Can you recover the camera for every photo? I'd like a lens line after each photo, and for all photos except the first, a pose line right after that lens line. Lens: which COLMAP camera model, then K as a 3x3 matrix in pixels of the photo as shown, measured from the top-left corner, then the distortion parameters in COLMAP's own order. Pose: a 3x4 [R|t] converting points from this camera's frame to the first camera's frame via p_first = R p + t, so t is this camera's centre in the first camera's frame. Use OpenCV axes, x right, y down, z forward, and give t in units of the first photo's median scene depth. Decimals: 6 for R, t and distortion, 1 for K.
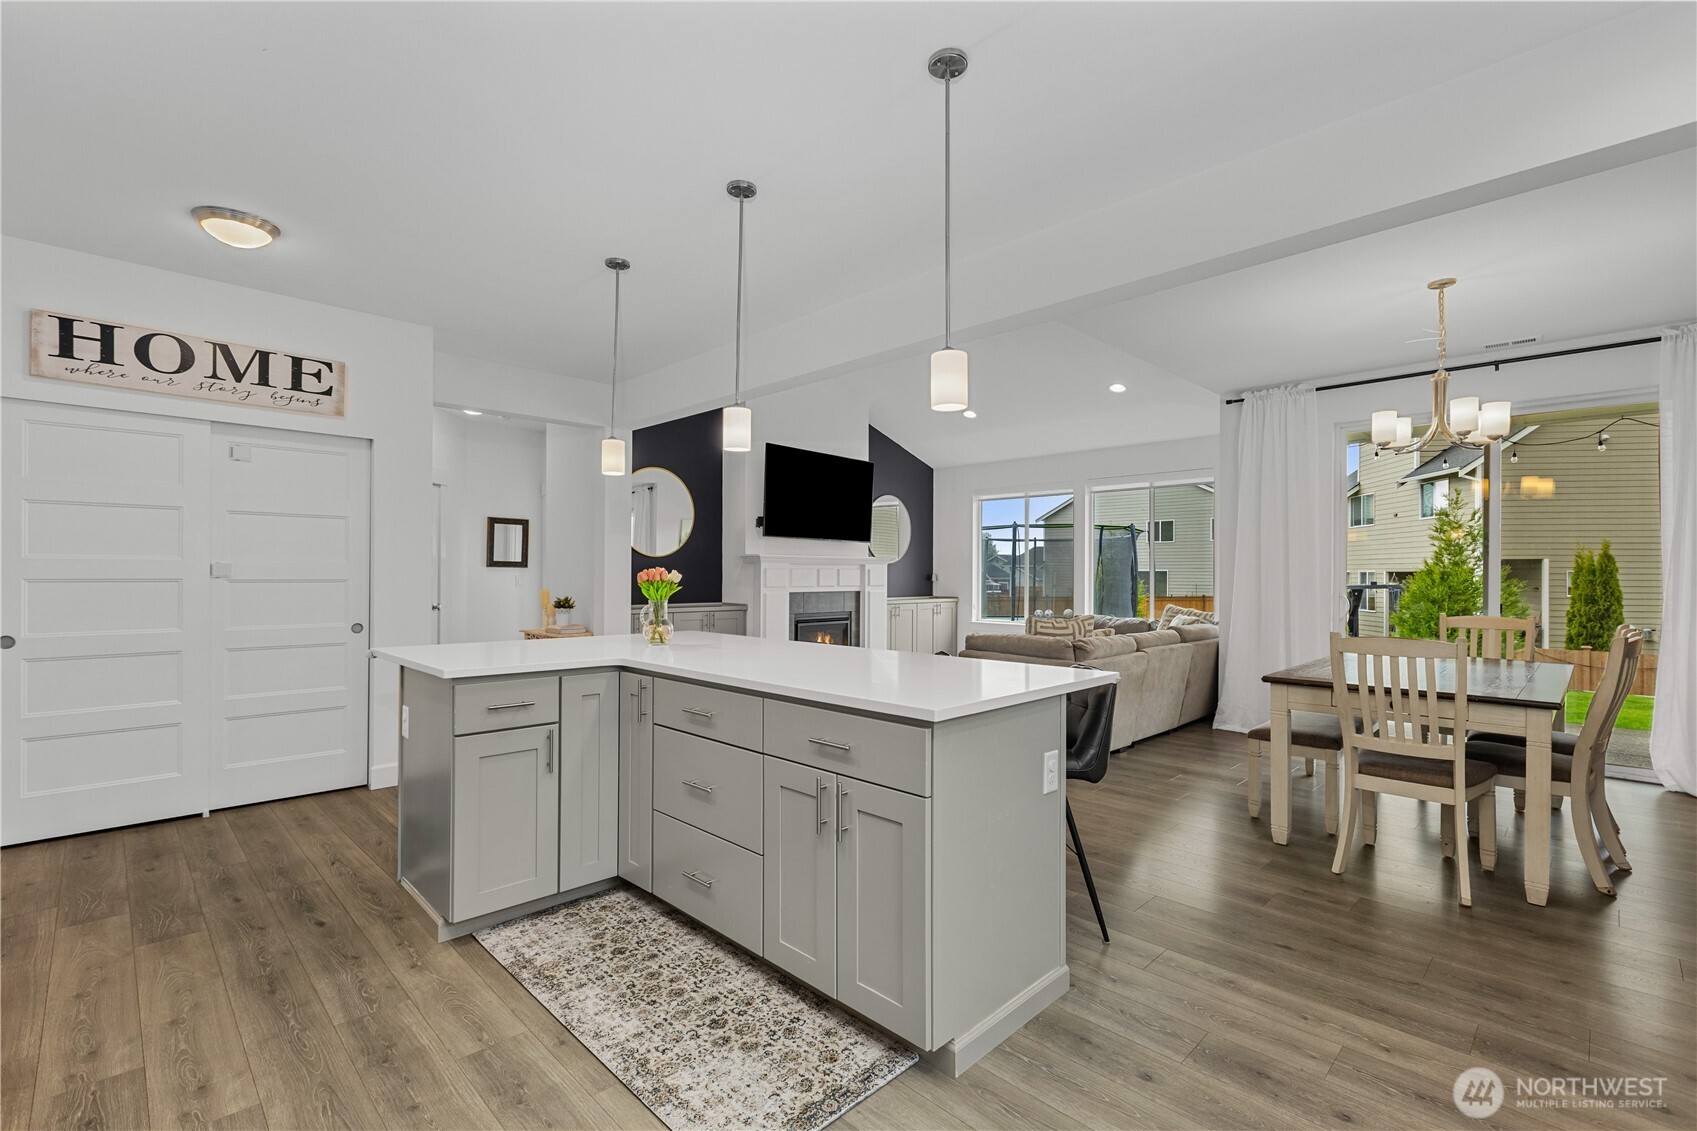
lens RADIAL K [[765.8, 0, 851.1], [0, 765.8, 570.3], [0, 0, 1]] dist [0.001579, 0.000289]
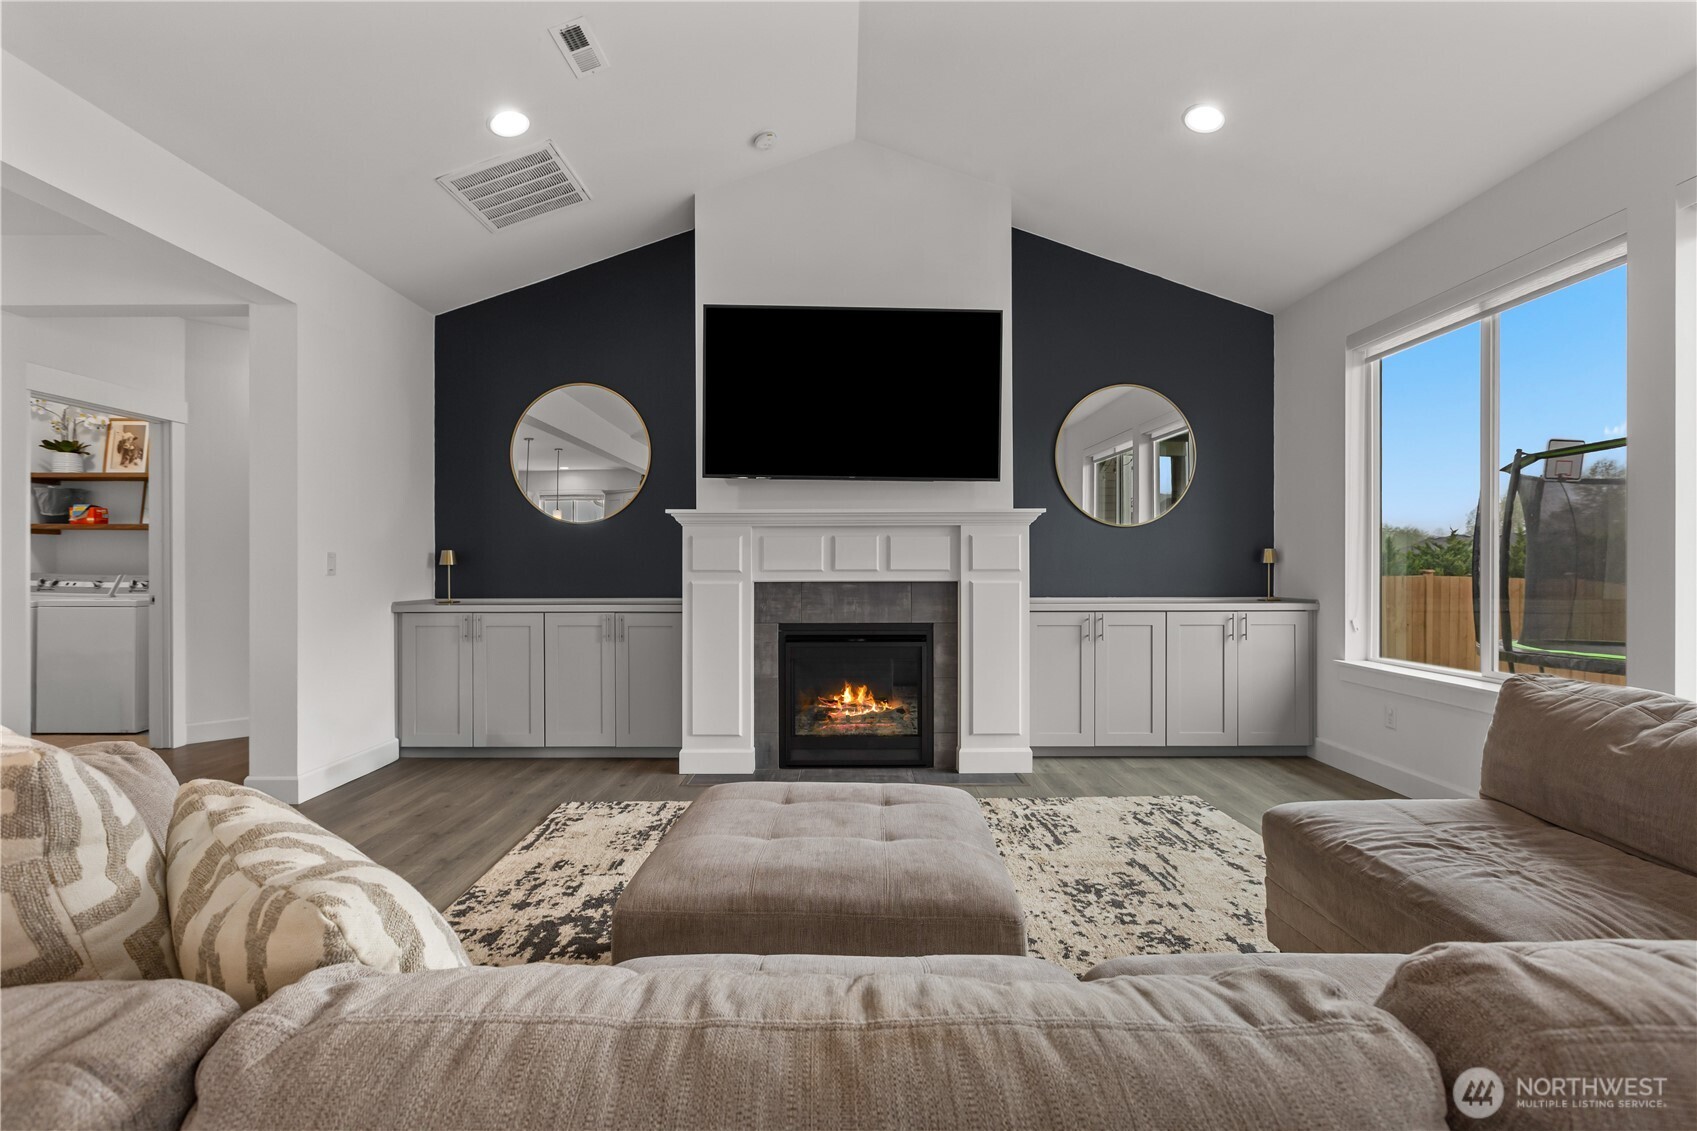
lens RADIAL K [[765.8, 0, 848.2], [0, 765.8, 561.3], [0, 0, 1]] dist [0.001579, 0.000289]
pose [[0.720038, 0.000598, -0.693935, 0.247141], [0.003989, 0.999980, 0.005001, 0.009693], [0.693924, -0.006369, 0.720020, 0.517362]]
